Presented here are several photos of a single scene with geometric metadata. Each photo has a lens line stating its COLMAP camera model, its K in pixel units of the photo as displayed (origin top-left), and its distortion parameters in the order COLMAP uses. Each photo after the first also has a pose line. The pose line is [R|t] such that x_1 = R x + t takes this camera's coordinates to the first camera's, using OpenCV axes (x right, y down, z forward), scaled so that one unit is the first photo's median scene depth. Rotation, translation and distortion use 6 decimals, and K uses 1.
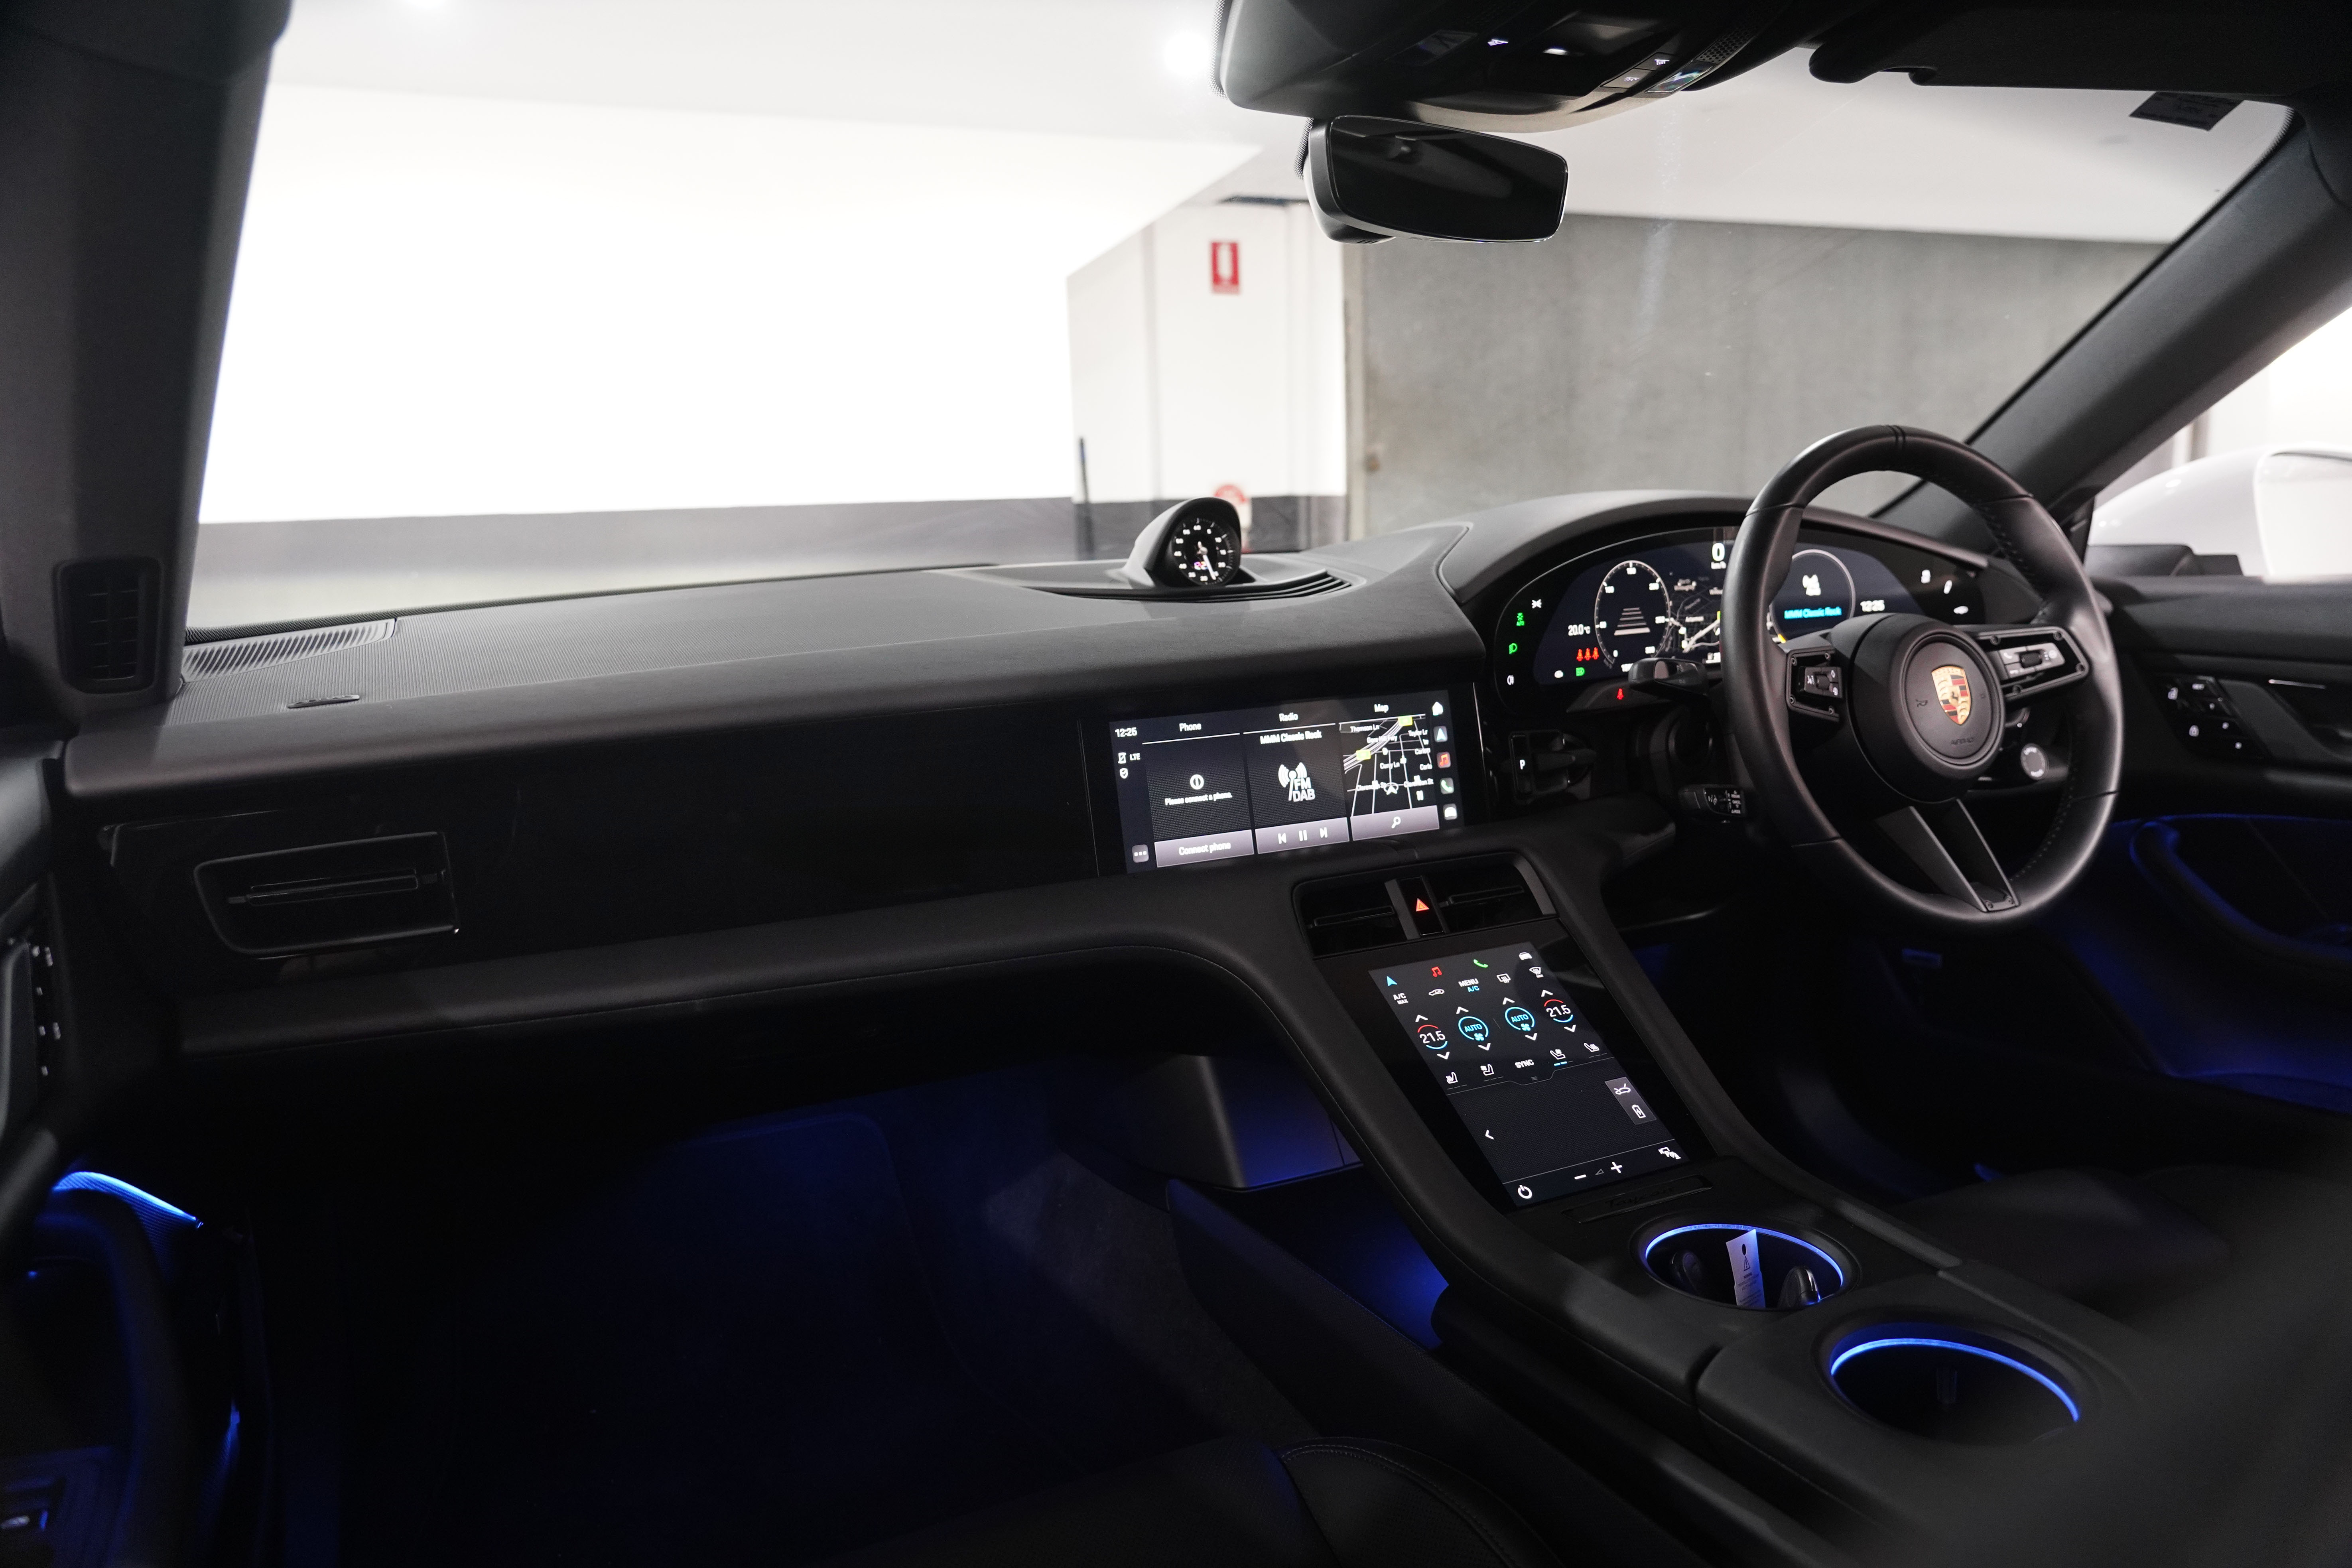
lens RADIAL K [[1618.6, 0, 1180.4], [0, 1618.6, 792.9], [0, 0, 1]] dist [-0.025023, 0.005834]
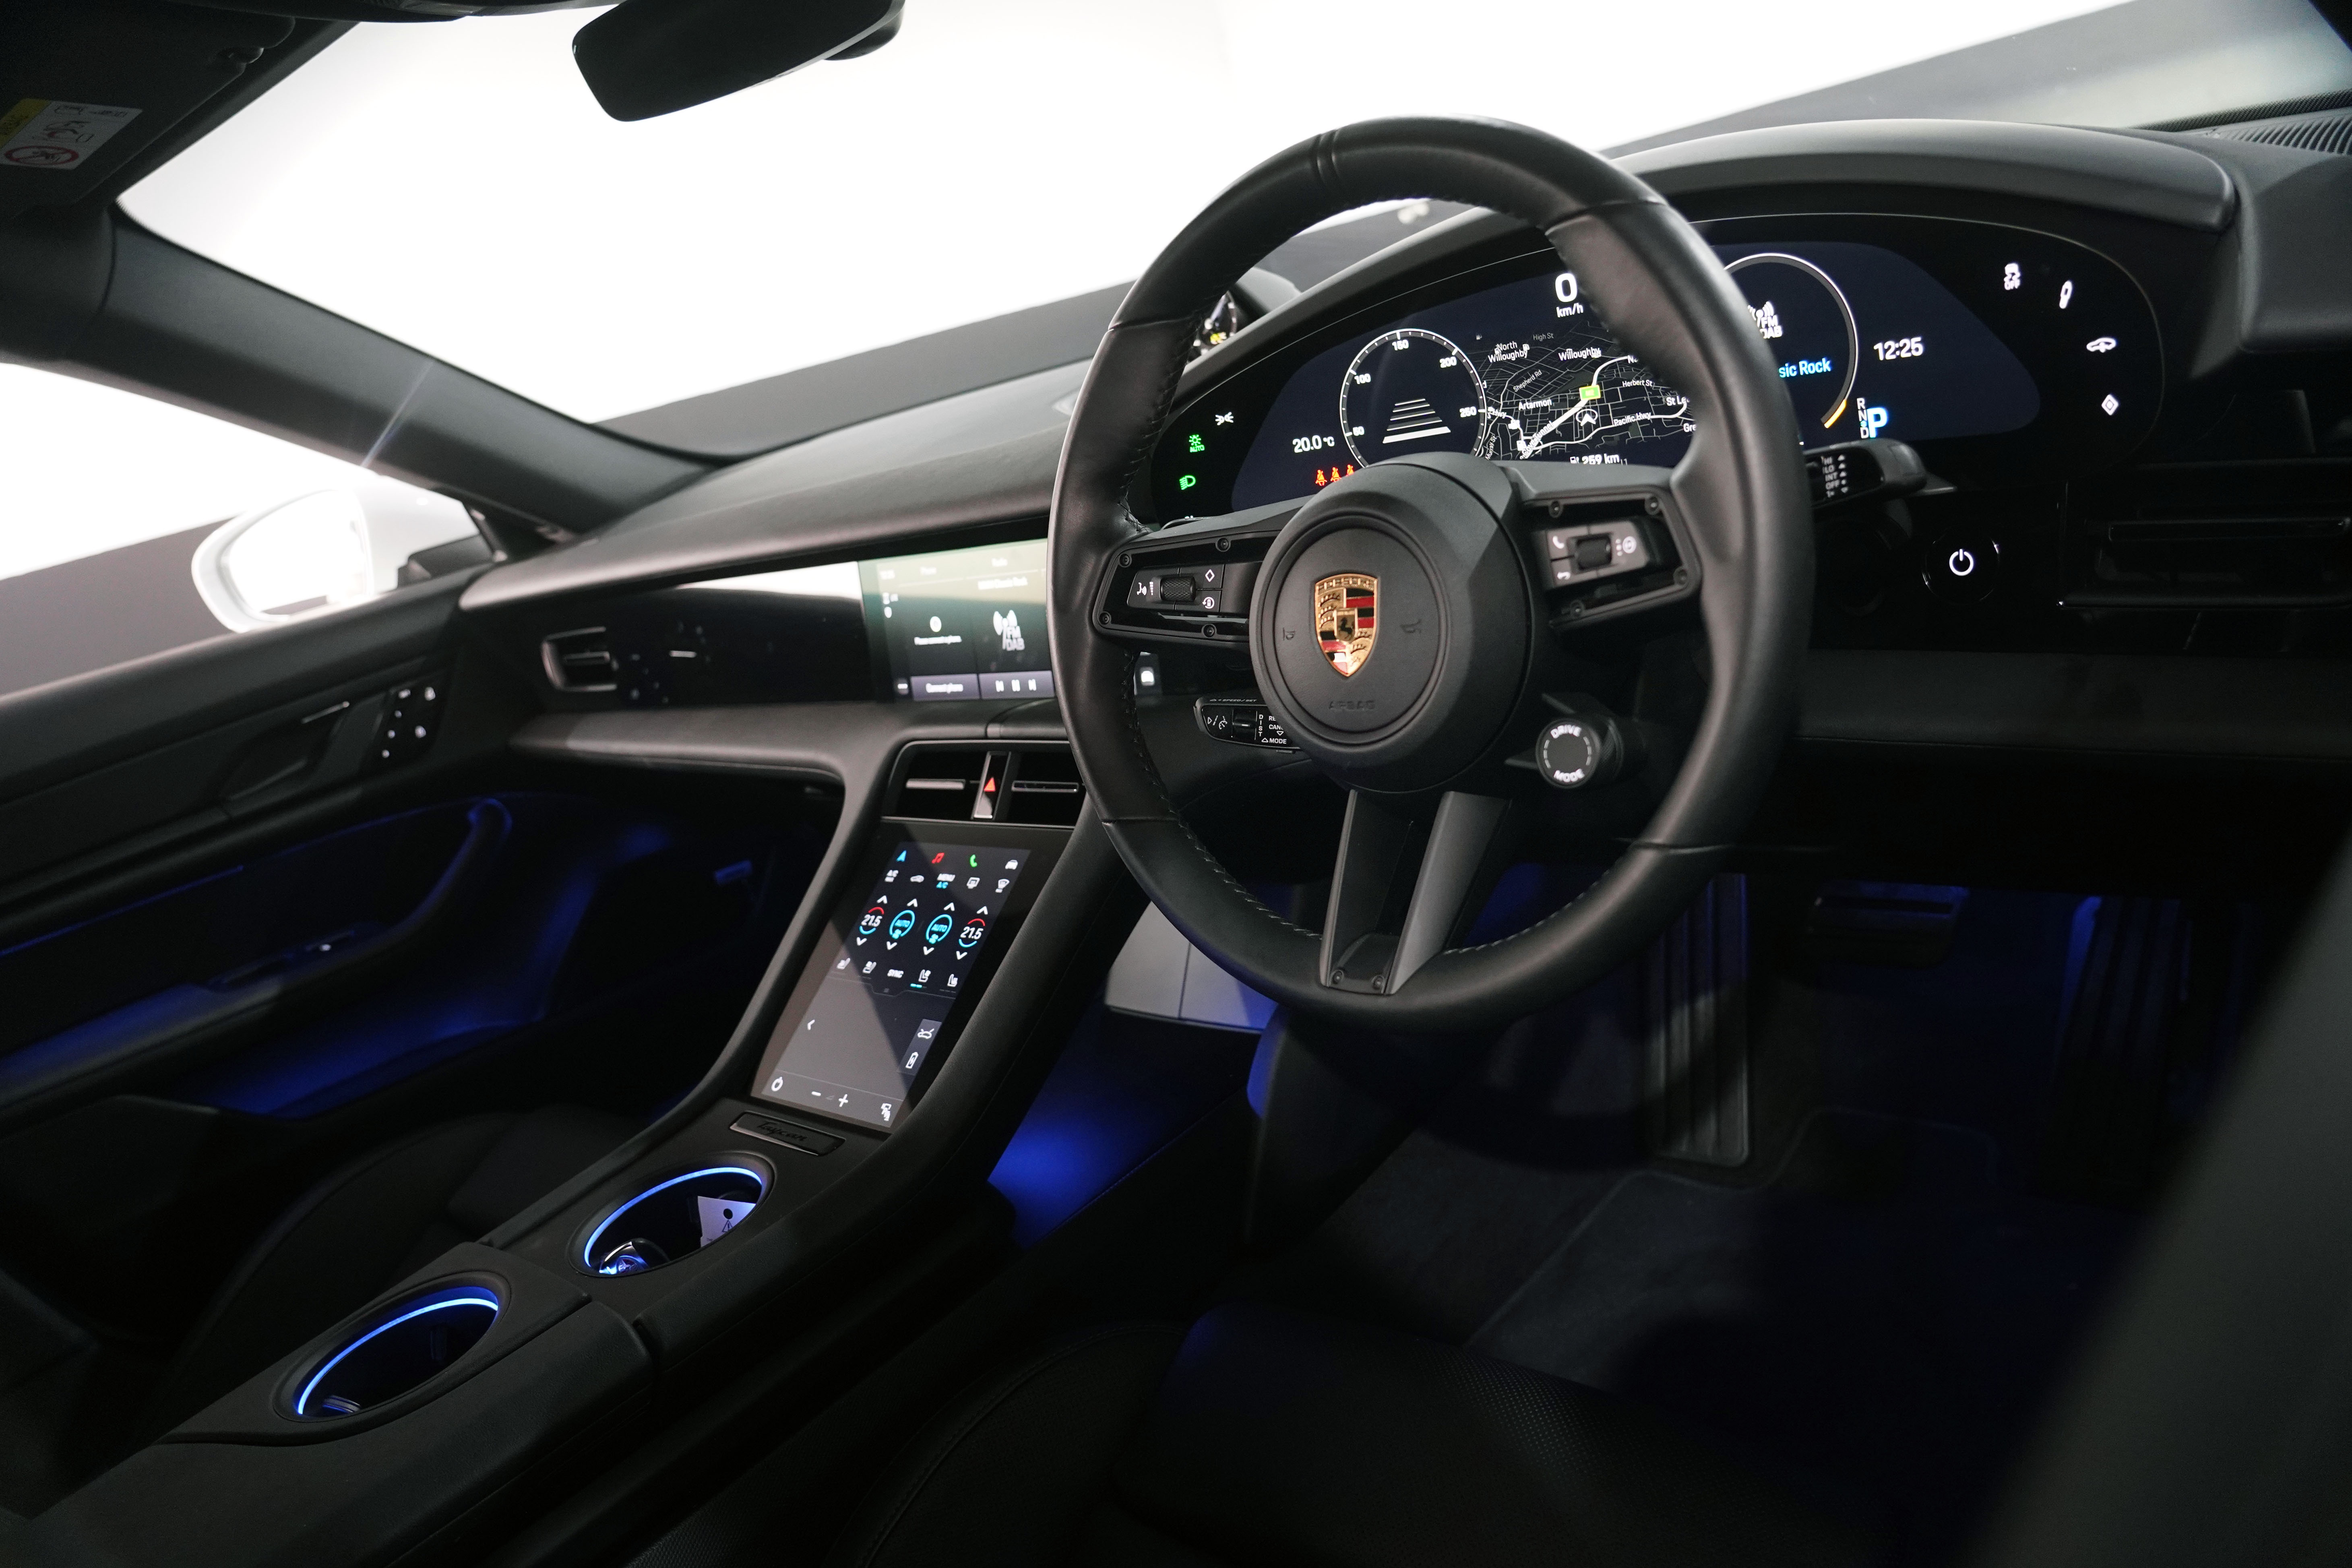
lens RADIAL K [[1618.5, 0, 1170.2], [0, 1618.5, 799.8], [0, 0, 1]] dist [-0.025023, 0.005834]
pose [[0.388757, 0.221151, -0.894405, 0.953900], [0.075993, 0.959761, 0.270341, -0.156440], [0.918201, -0.173066, 0.356308, 0.693651]]
